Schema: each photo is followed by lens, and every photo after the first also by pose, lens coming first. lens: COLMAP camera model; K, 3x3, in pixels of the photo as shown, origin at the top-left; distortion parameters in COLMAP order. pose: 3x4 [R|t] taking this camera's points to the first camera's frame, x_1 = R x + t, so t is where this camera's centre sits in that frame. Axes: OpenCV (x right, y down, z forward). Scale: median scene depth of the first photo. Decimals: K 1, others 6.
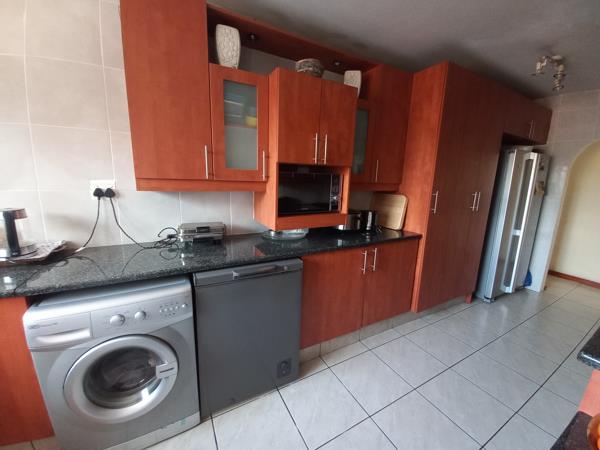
lens RADIAL K [[237.2, 0, 300.0], [0, 237.2, 225.0], [0, 0, 1]] dist [0.014386, -0.014661]
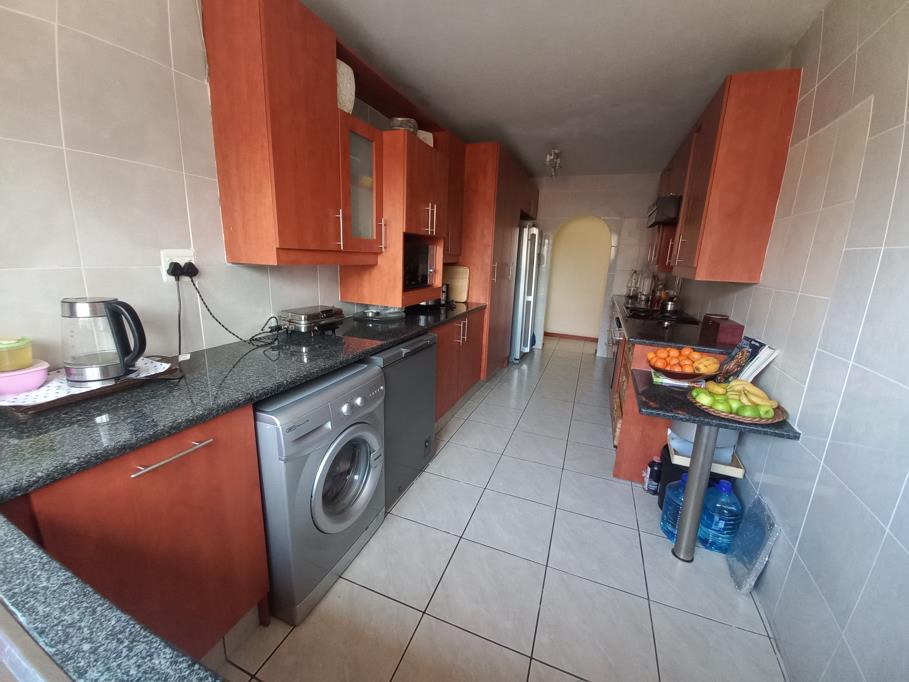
lens RADIAL K [[359.4, 0, 454.5], [0, 359.4, 341.0], [0, 0, 1]] dist [0.014386, -0.014661]
pose [[0.768798, -0.146546, 0.622474, -0.769203], [0.103498, 0.989069, 0.105025, 0.025620], [-0.631061, -0.016319, 0.775561, -0.193757]]
